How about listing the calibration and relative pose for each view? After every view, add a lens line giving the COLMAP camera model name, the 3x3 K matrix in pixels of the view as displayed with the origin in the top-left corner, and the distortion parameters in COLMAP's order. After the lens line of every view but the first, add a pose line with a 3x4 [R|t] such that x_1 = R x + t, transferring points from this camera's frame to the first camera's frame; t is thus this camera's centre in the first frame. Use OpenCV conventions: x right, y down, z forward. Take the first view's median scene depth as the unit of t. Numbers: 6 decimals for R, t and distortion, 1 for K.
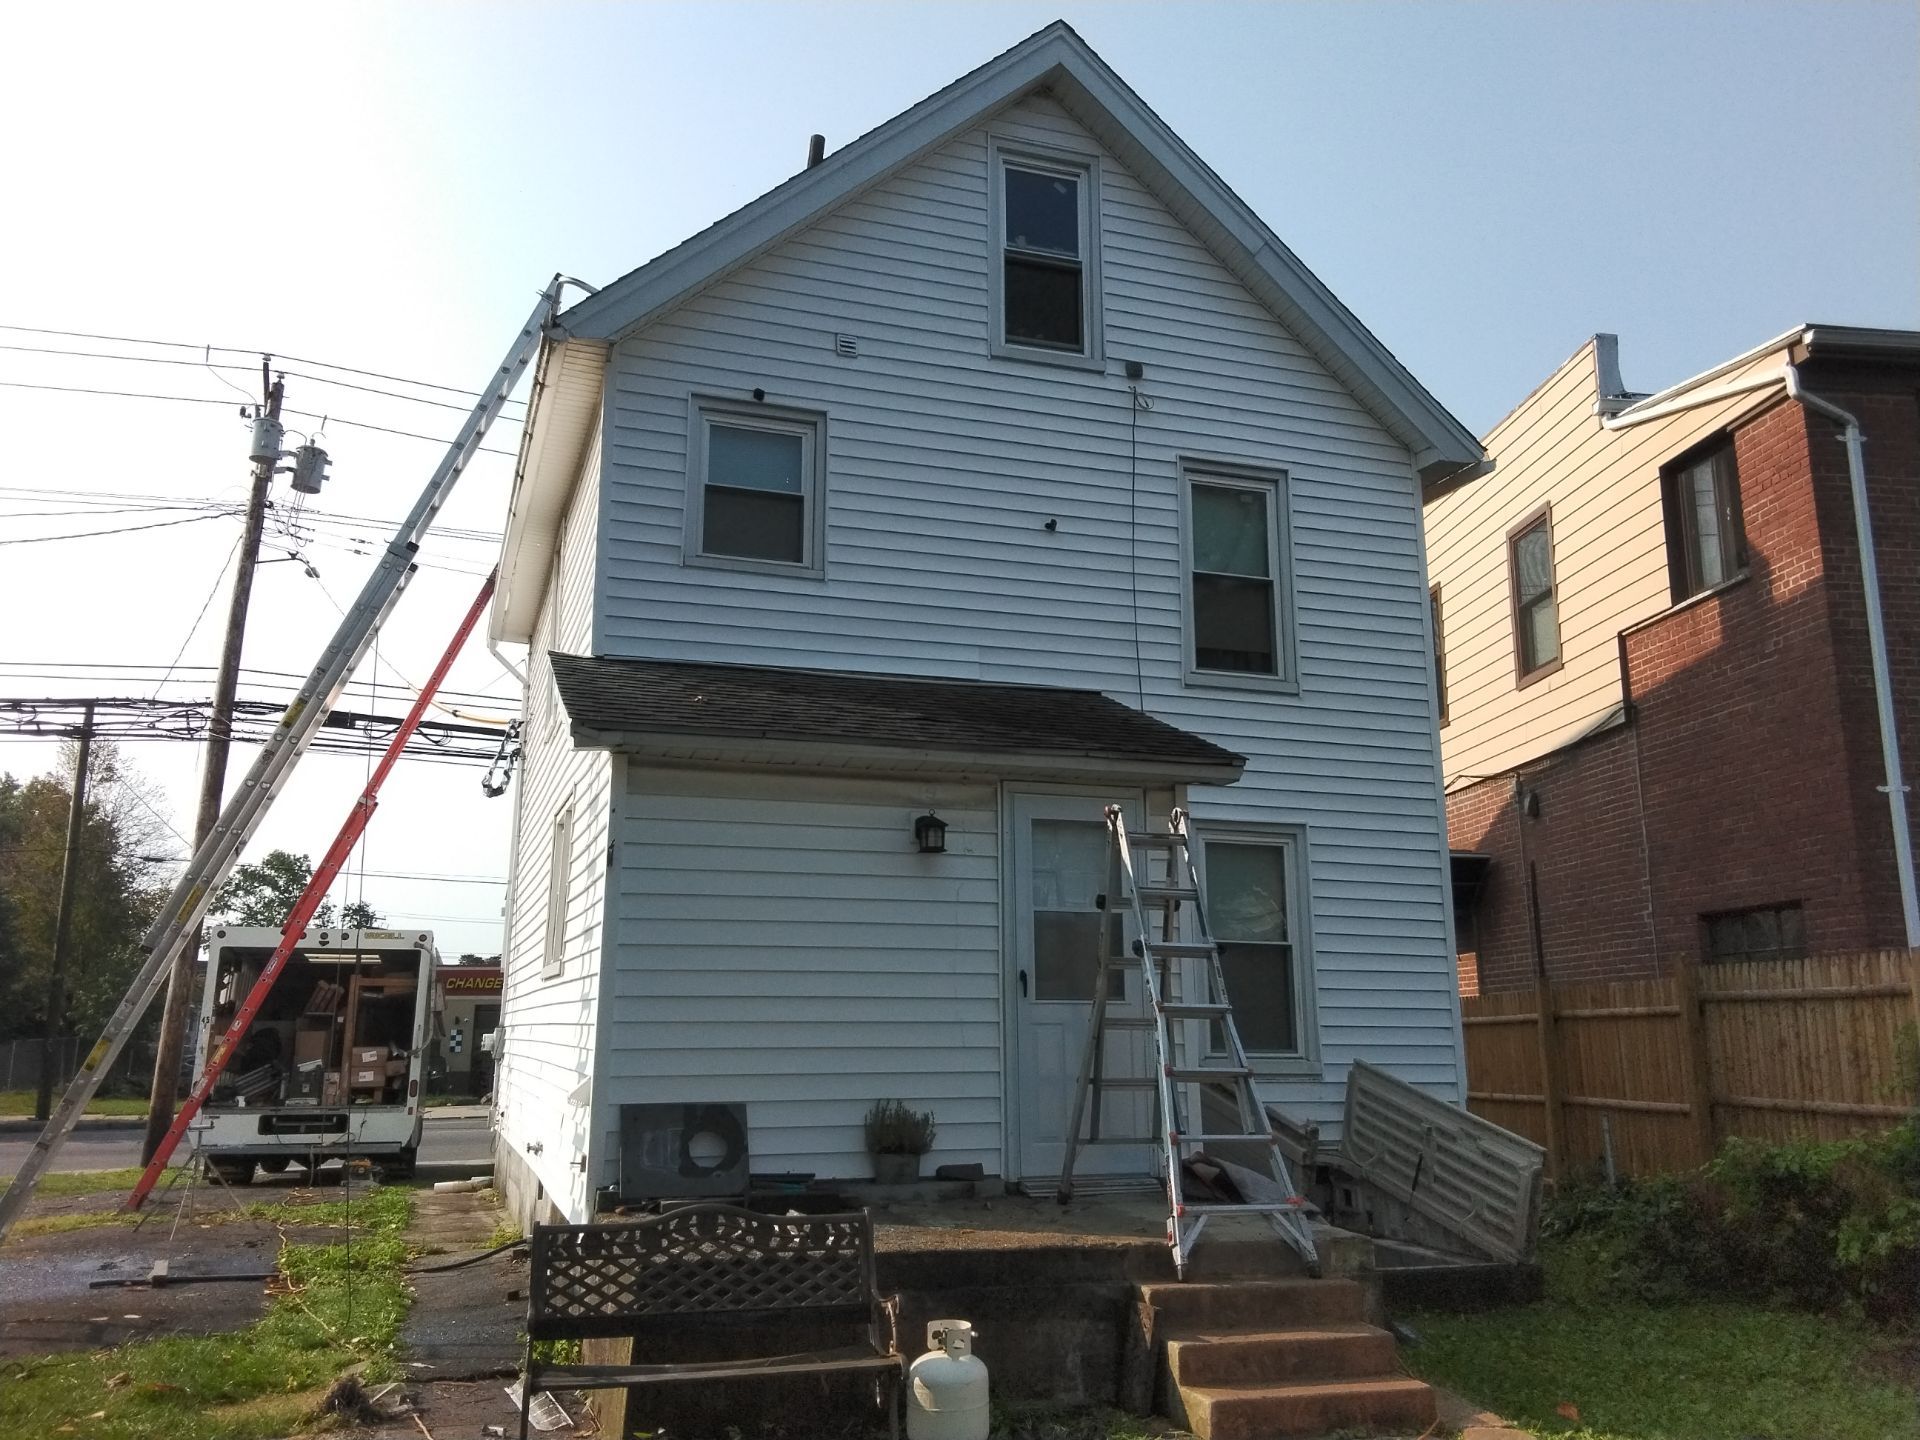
lens RADIAL K [[1496.6, 0, 939.4], [0, 1496.6, 708.1], [0, 0, 1]] dist [0.118778, -0.176813]
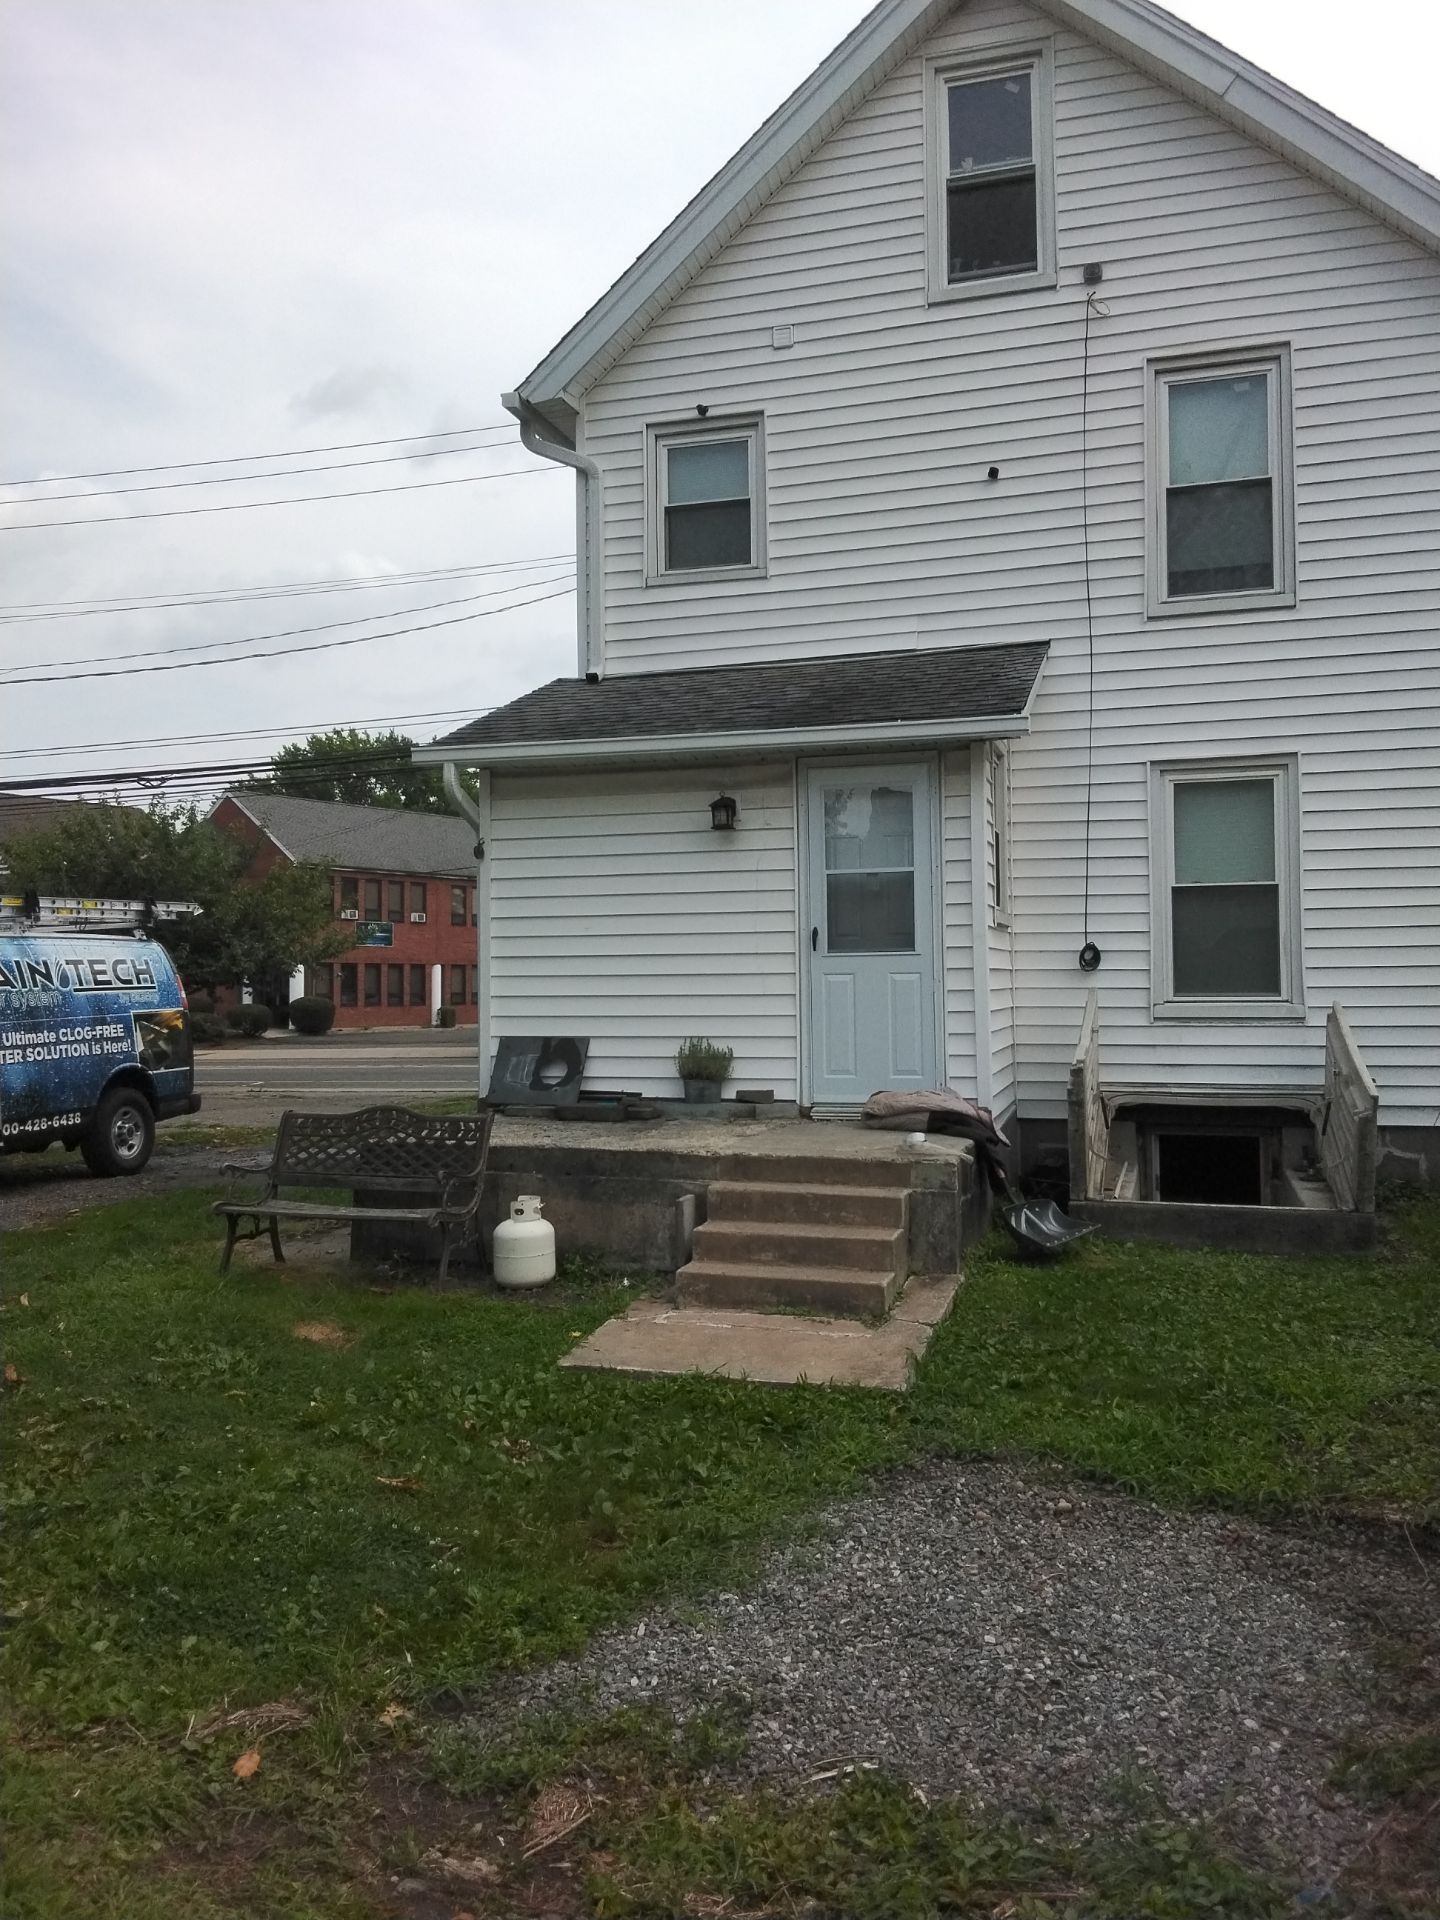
lens RADIAL K [[1480.9, 0, 720.0], [0, 1480.9, 960.0], [0, 0, 1]] dist [0.125471, -0.220786]
pose [[0.818222, -0.017741, -0.574628, 0.473145], [0.131478, 0.978809, 0.156993, 0.011649], [0.559666, -0.204006, 0.803216, 0.051514]]
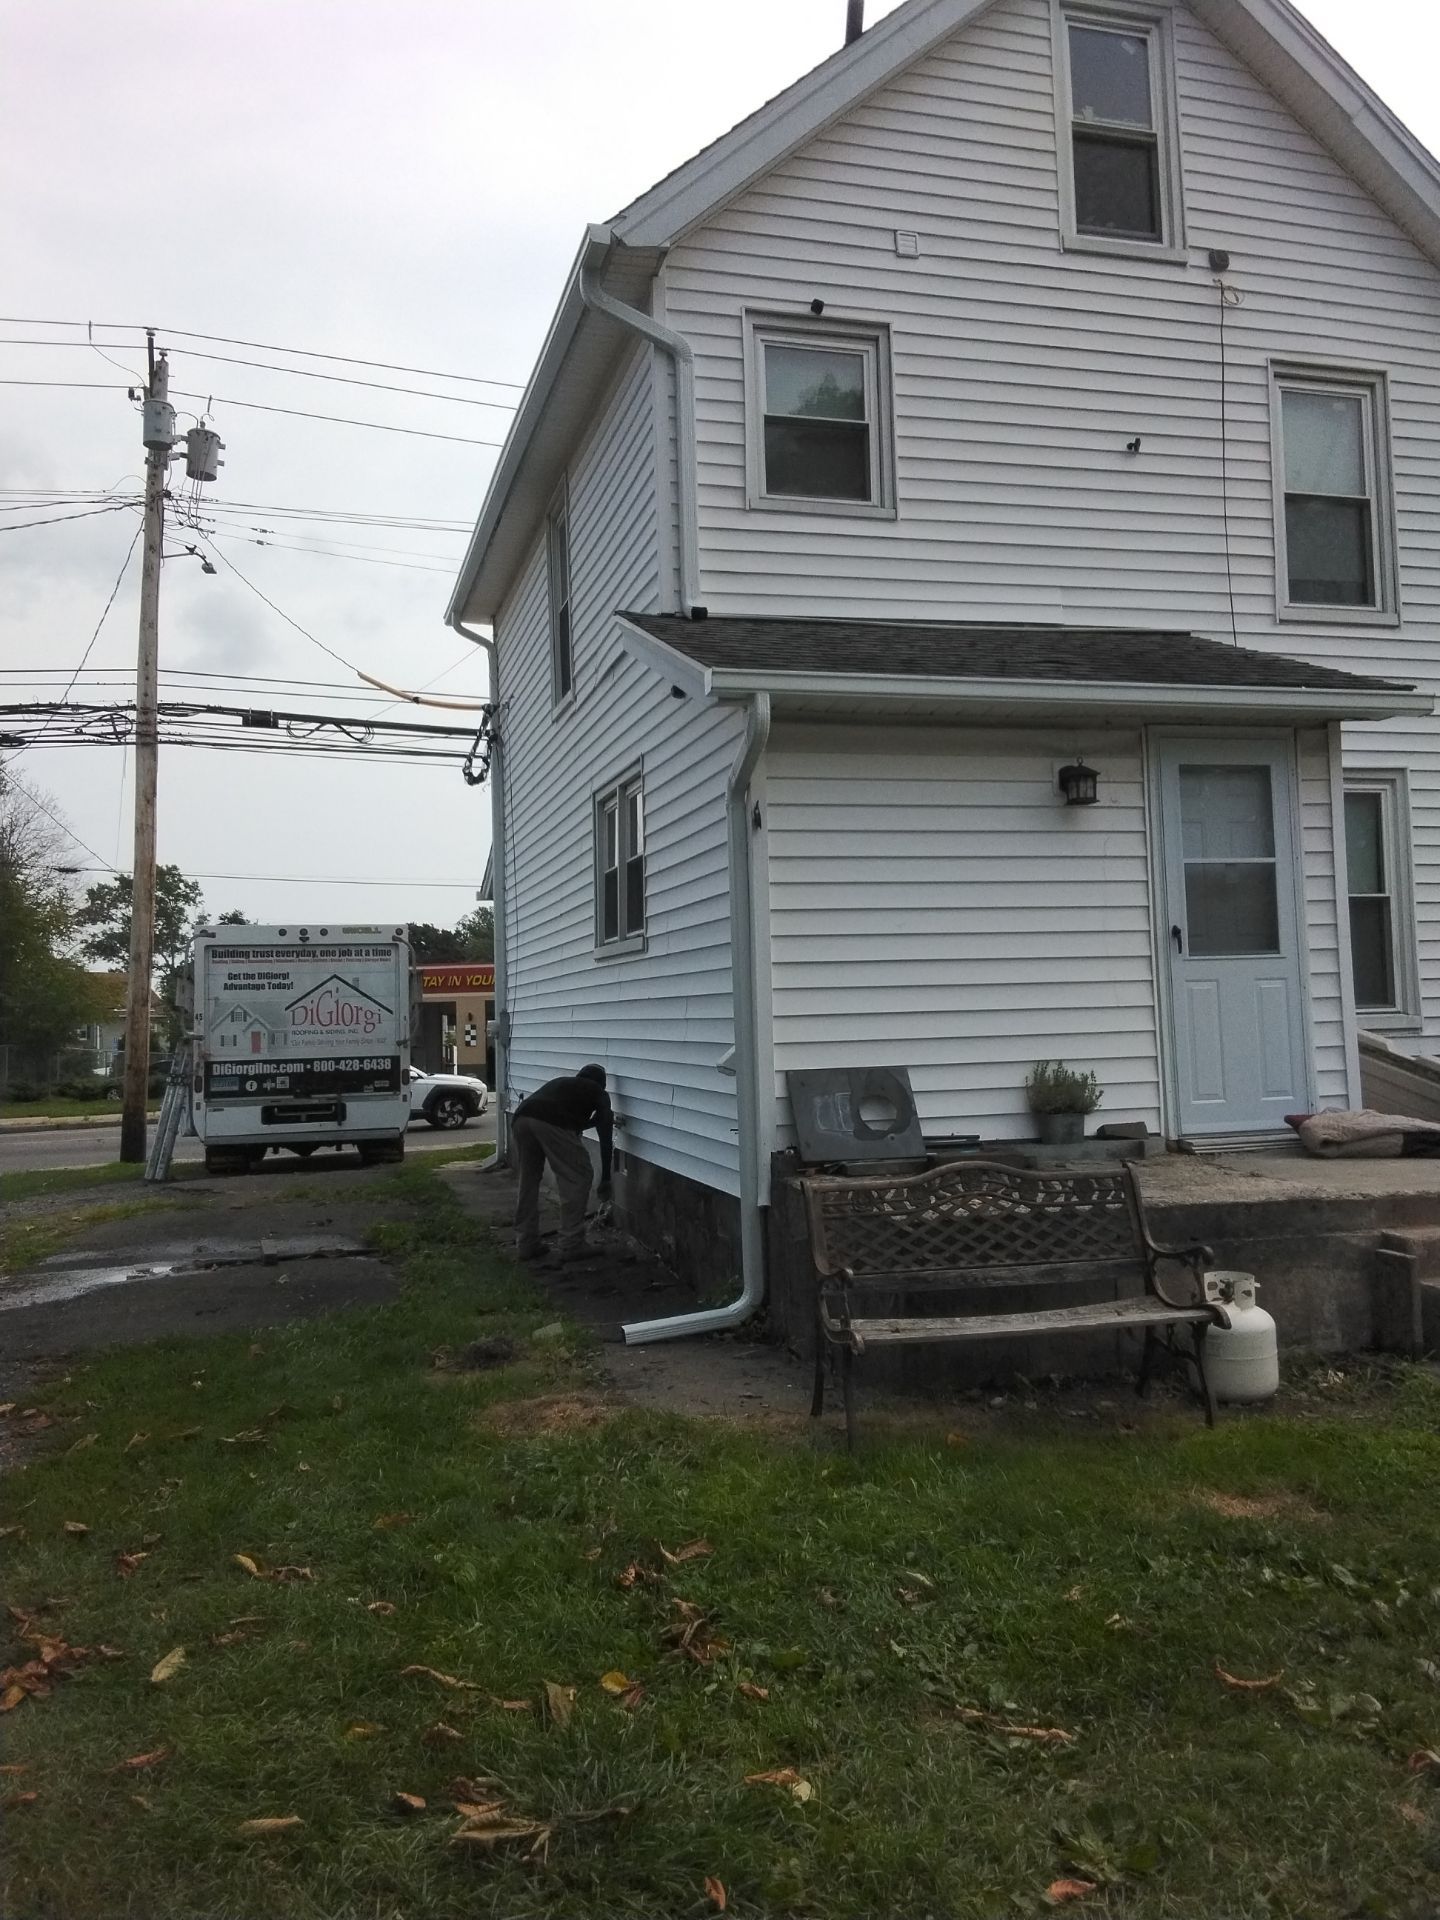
lens RADIAL K [[1496.6, 0, 727.0], [0, 1496.6, 951.1], [0, 0, 1]] dist [0.118778, -0.176813]
pose [[0.998648, -0.033991, -0.039324, -0.140732], [0.039965, 0.985855, 0.162767, 0.018674], [0.033235, -0.164118, 0.985881, 0.041503]]
